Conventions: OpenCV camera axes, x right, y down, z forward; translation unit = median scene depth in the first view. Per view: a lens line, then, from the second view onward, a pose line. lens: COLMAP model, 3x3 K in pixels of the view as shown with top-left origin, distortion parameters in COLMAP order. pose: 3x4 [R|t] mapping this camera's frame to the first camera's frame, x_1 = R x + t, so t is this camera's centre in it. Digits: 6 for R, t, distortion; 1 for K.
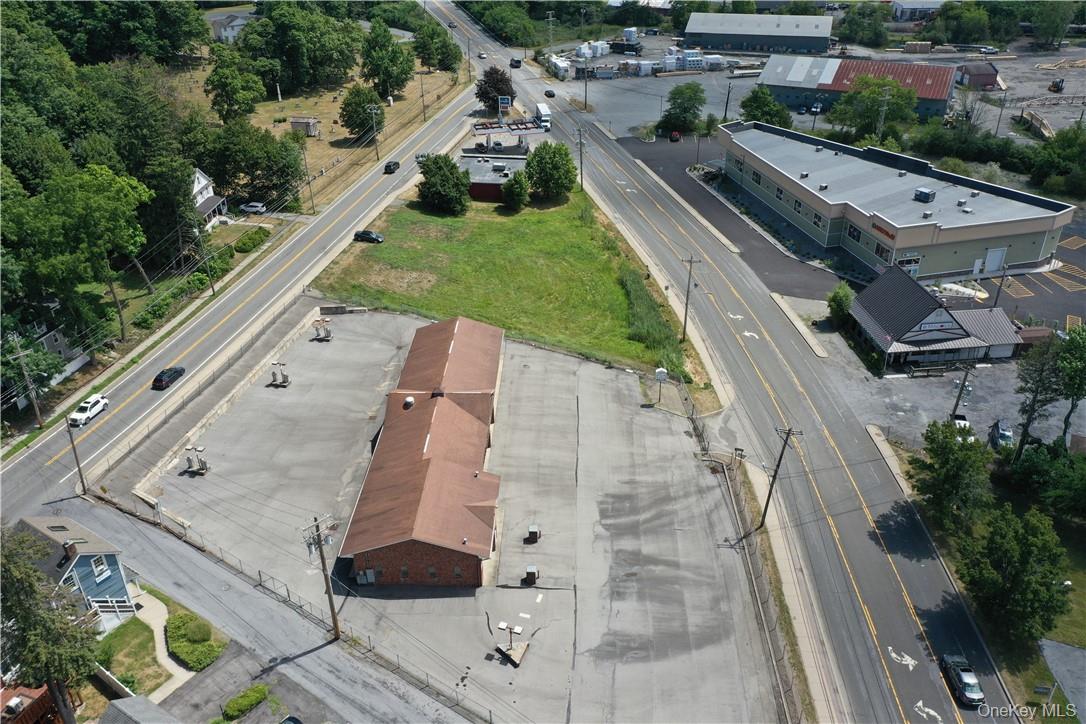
lens RADIAL K [[867.4, 0, 544.0], [0, 867.4, 364.3], [0, 0, 1]] dist [0.005245, 0.006546]
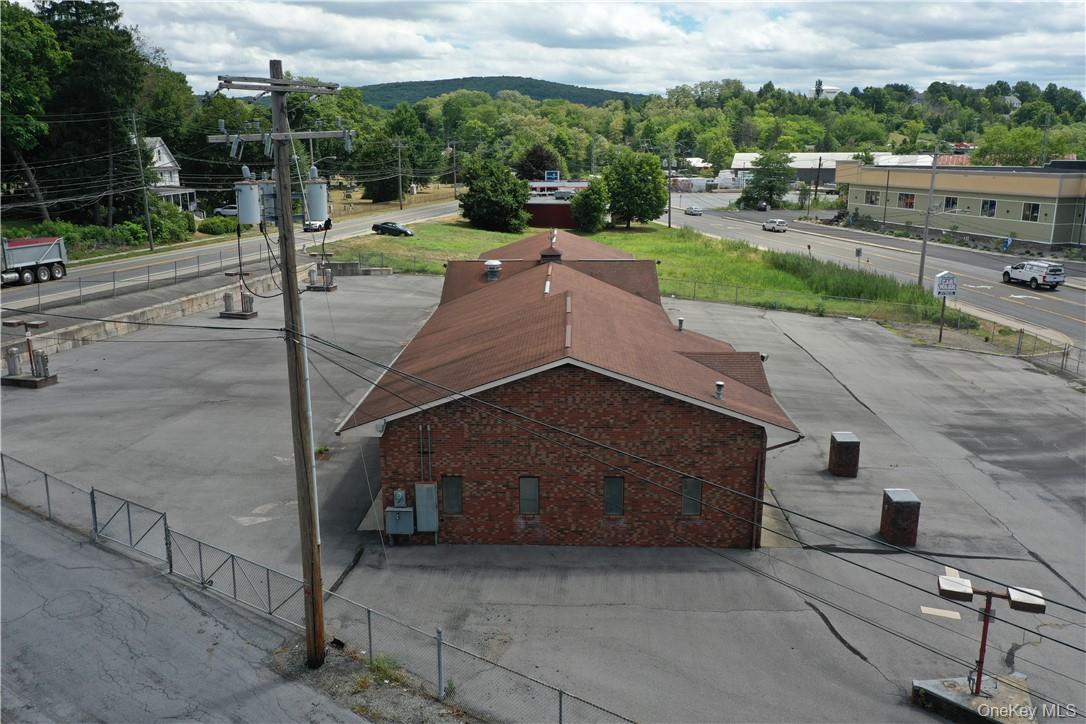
lens RADIAL K [[867.4, 0, 544.6], [0, 867.4, 361.9], [0, 0, 1]] dist [0.005245, 0.006546]
pose [[0.999889, 0.011169, 0.009880, -0.130517], [-0.007935, 0.959492, -0.281625, 0.232281], [-0.012625, 0.281515, 0.959474, 0.545874]]
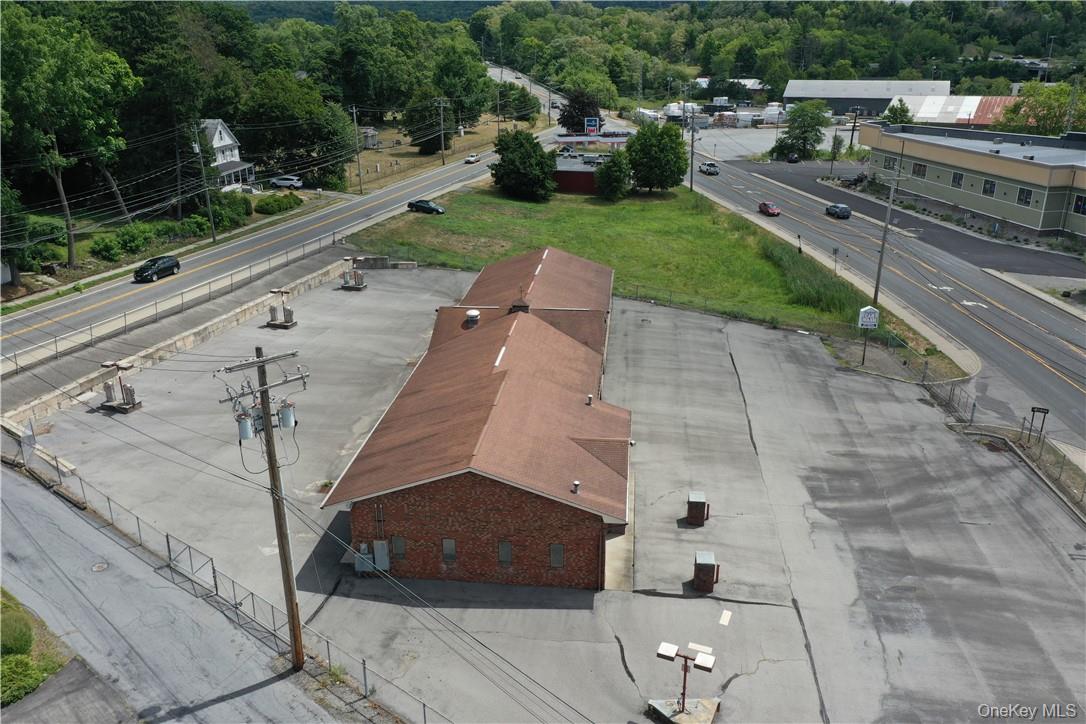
lens RADIAL K [[867.4, 0, 543.8], [0, 867.4, 361.4], [0, 0, 1]] dist [0.005245, 0.006546]
pose [[0.997330, 0.034662, -0.064283, -0.064599], [-0.044989, 0.984945, -0.166909, 0.174551], [0.057529, 0.169356, 0.983875, 0.405989]]
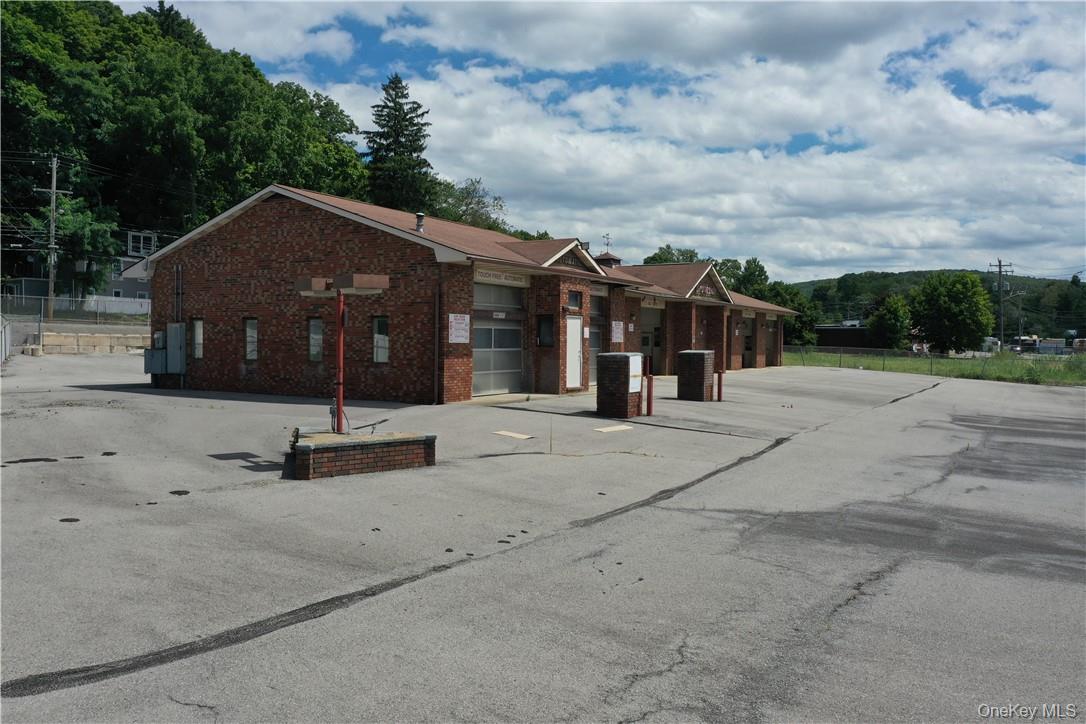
lens RADIAL K [[867.4, 0, 541.3], [0, 867.4, 357.4], [0, 0, 1]] dist [0.005245, 0.006546]
pose [[0.885759, 0.032438, -0.463010, 0.070175], [-0.254578, 0.868068, -0.426202, 0.291472], [0.388099, 0.495385, 0.777157, 0.650320]]
